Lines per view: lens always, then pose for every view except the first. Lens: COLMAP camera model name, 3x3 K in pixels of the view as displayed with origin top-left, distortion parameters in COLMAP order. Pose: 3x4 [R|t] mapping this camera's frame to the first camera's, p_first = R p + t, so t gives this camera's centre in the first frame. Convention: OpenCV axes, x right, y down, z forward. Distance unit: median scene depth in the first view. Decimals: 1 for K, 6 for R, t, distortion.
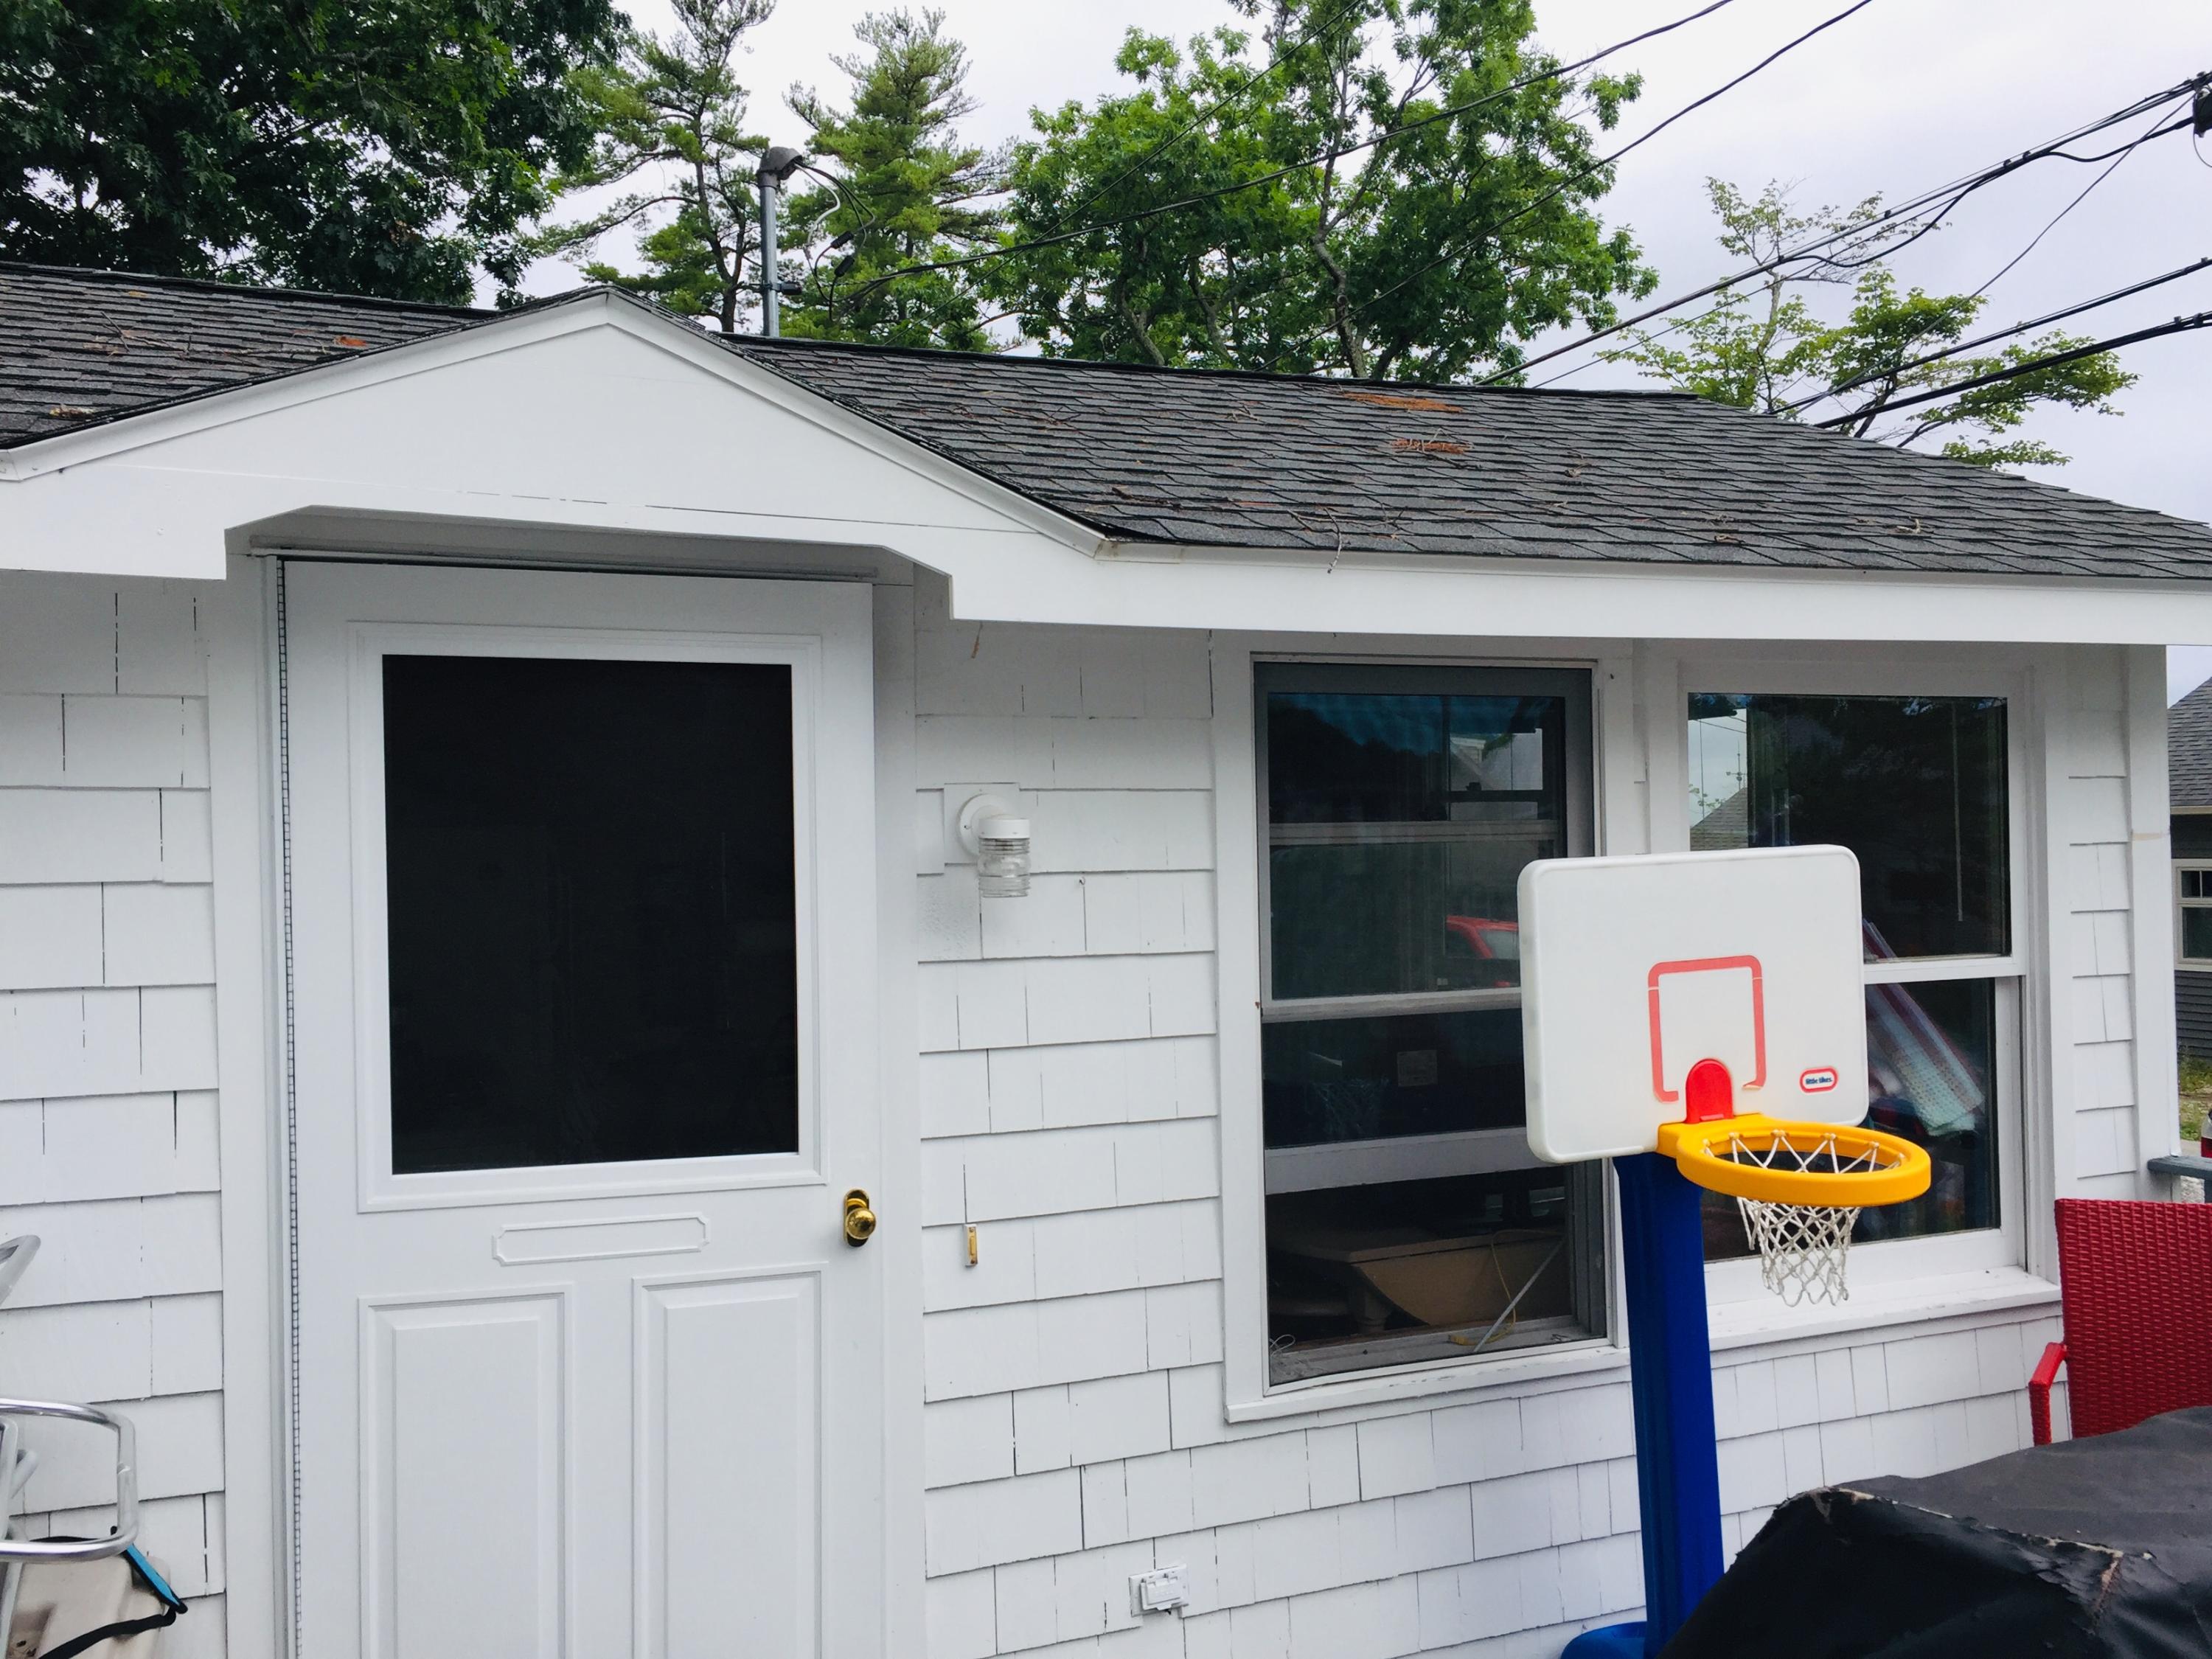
lens RADIAL K [[1914.0, 0, 1112.1], [0, 1914.0, 864.0], [0, 0, 1]] dist [0.090446, -0.116256]
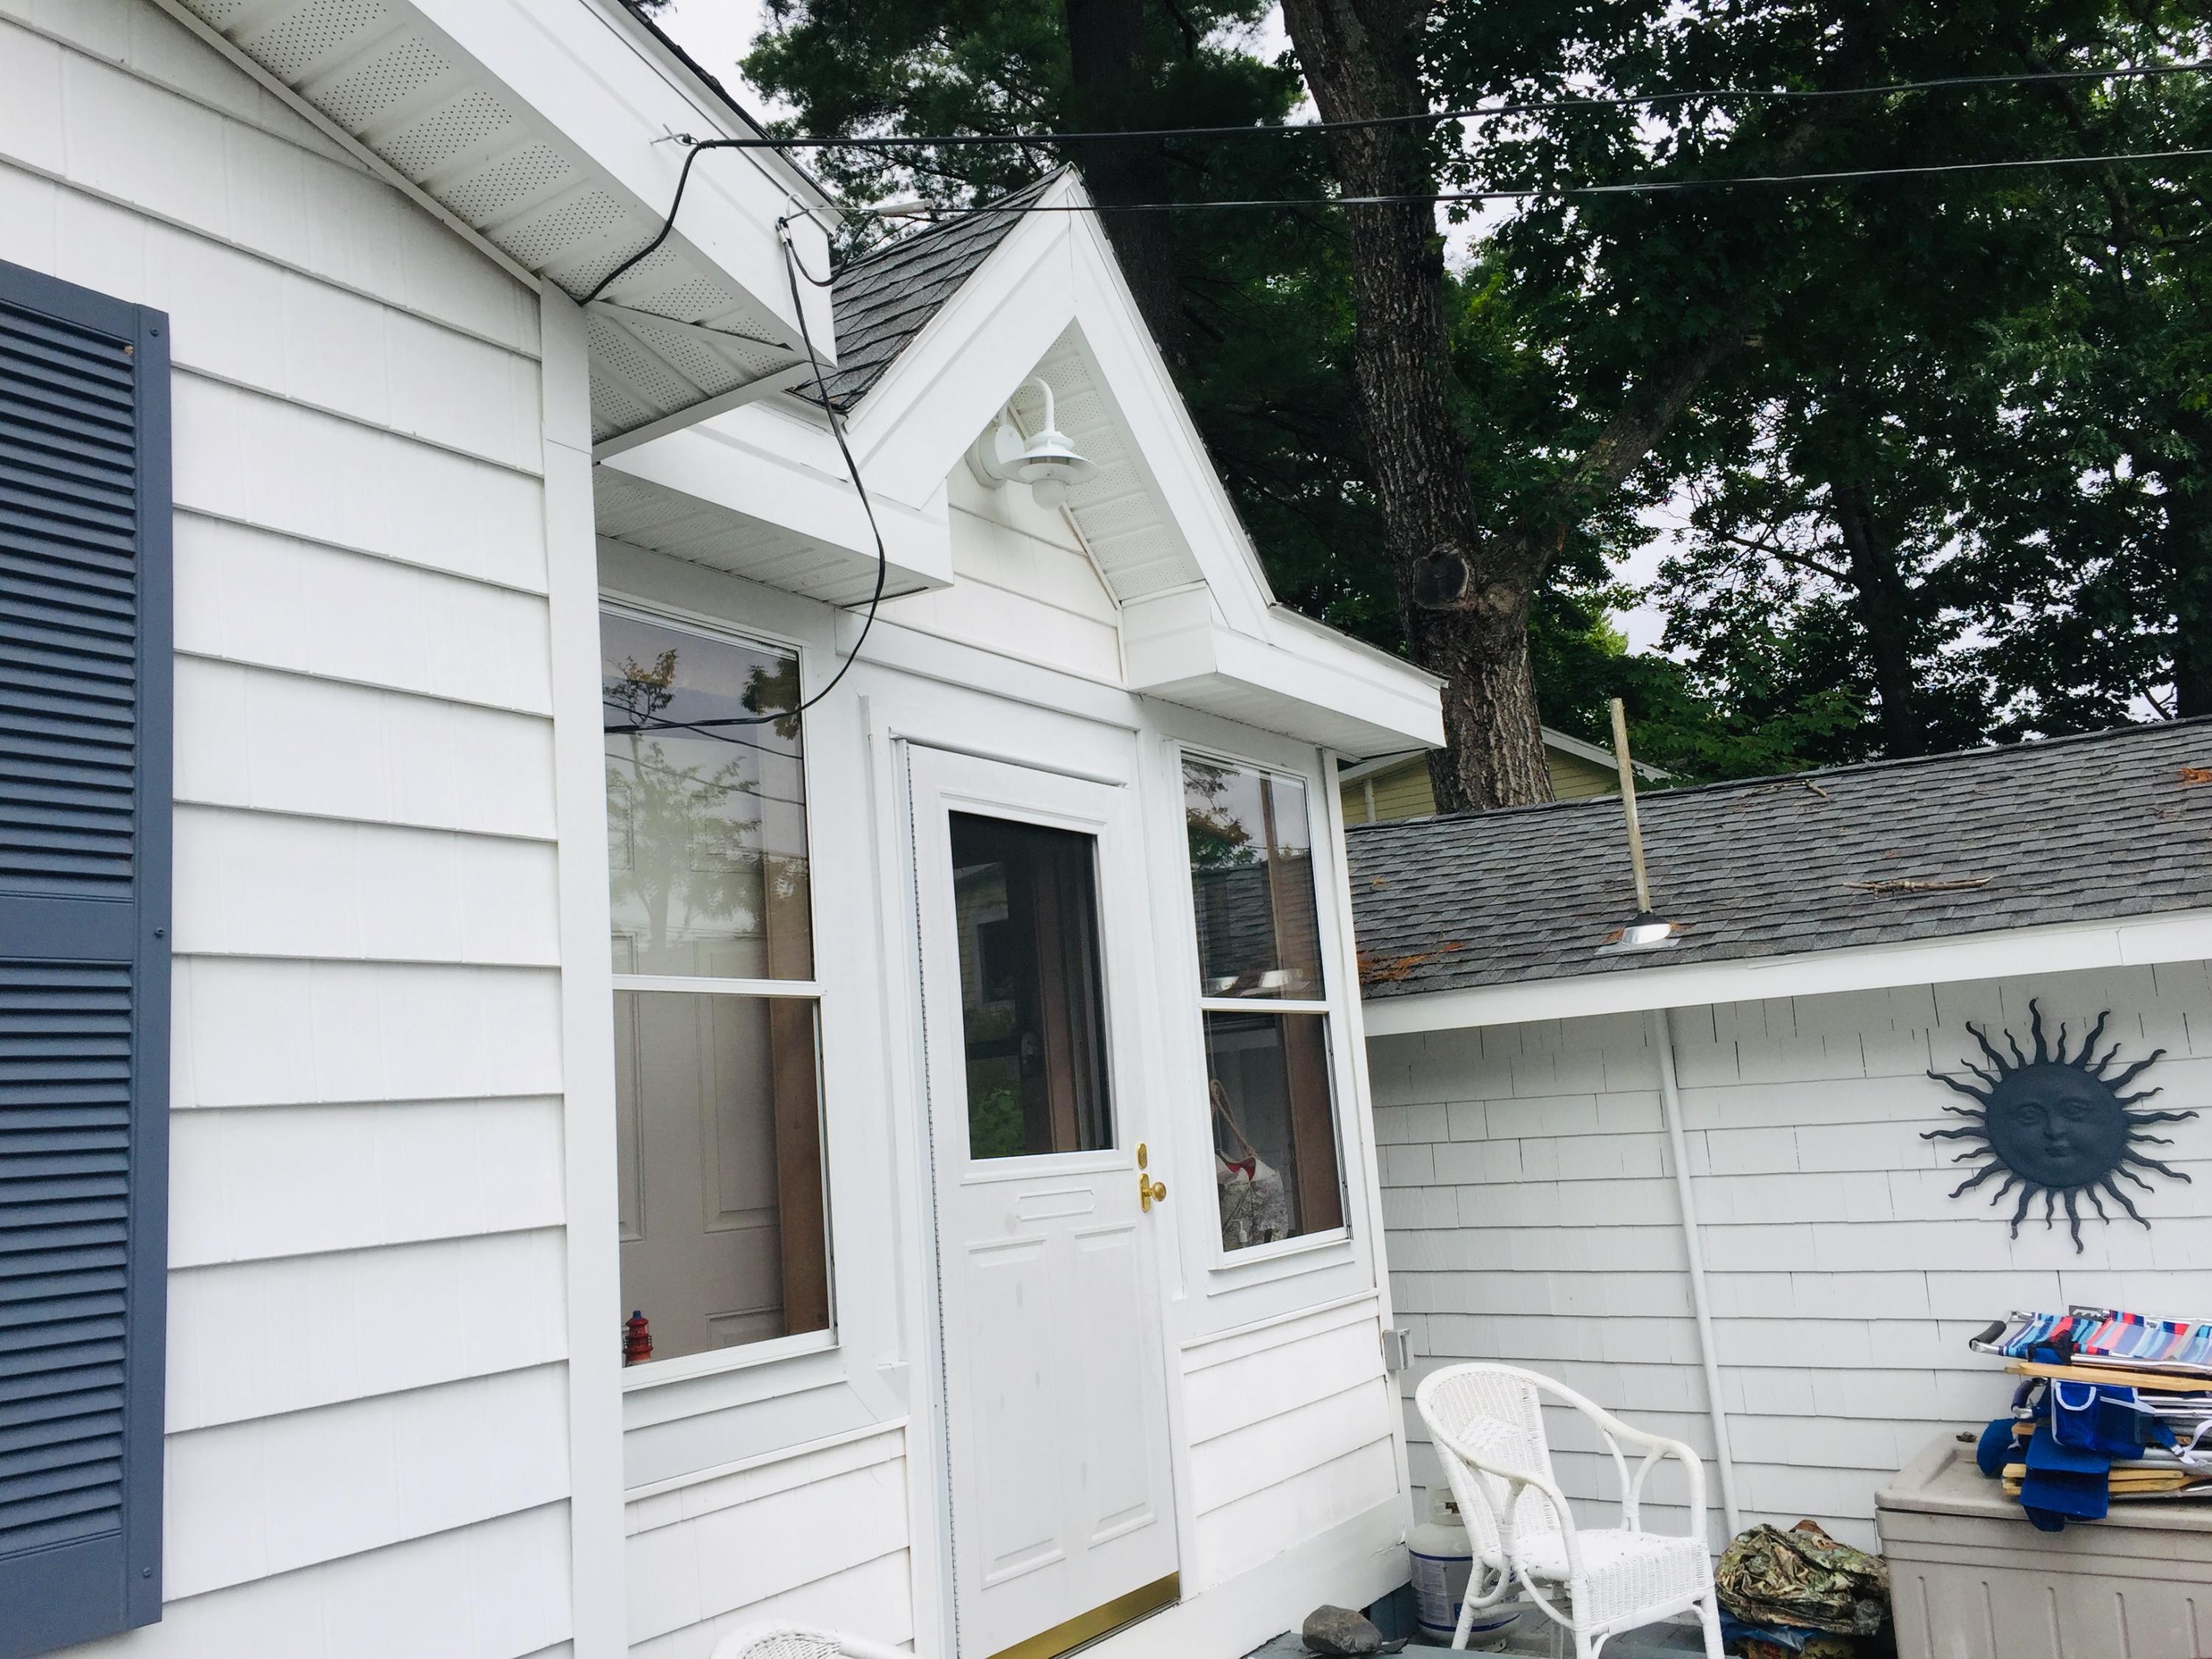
lens RADIAL K [[1891.9, 0, 1102.9], [0, 1891.9, 819.1], [0, 0, 1]] dist [0.079641, -0.106782]
pose [[0.544292, -0.163596, -0.822789, 0.035079], [0.057153, 0.985753, -0.158190, -0.002855], [0.836946, 0.039077, 0.545888, -0.094797]]
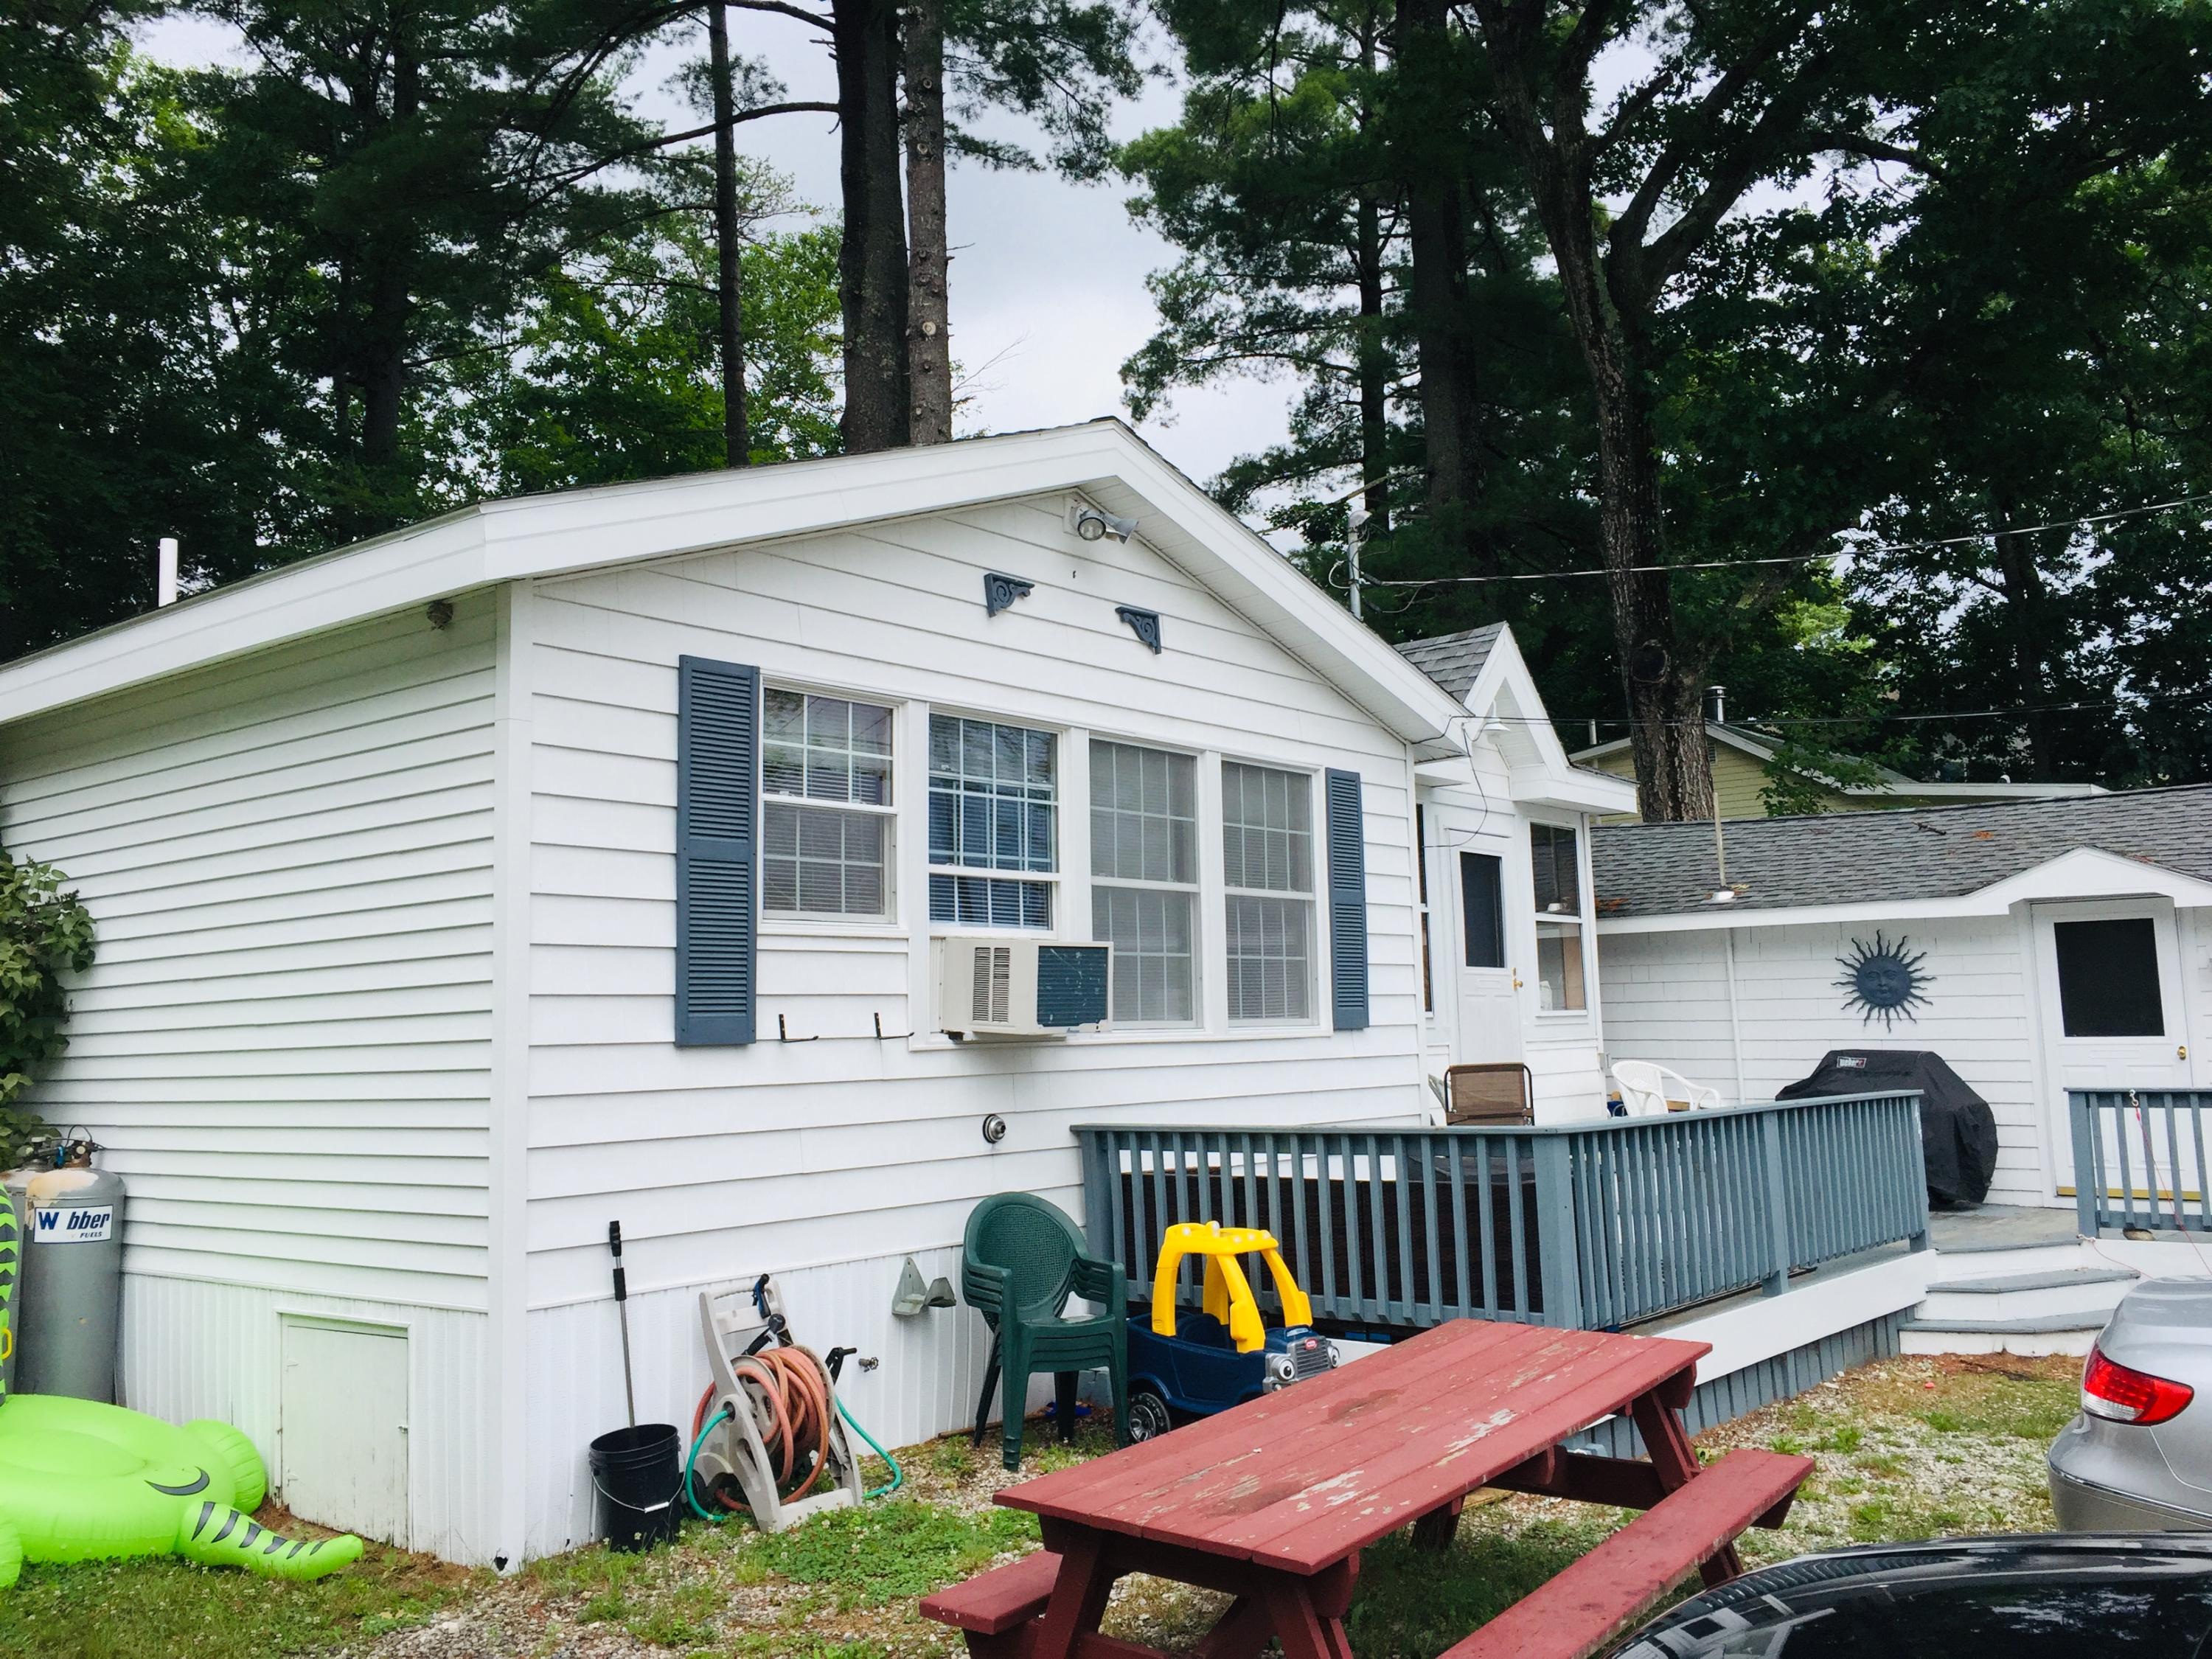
lens RADIAL K [[1860.7, 0, 1099.9], [0, 1860.7, 826.2], [0, 0, 1]] dist [0.077153, 0.004017]
pose [[0.451395, -0.096994, -0.887037, 0.240360], [0.009423, 0.994538, -0.103954, 0.010116], [0.892275, 0.038566, 0.449843, -0.281006]]
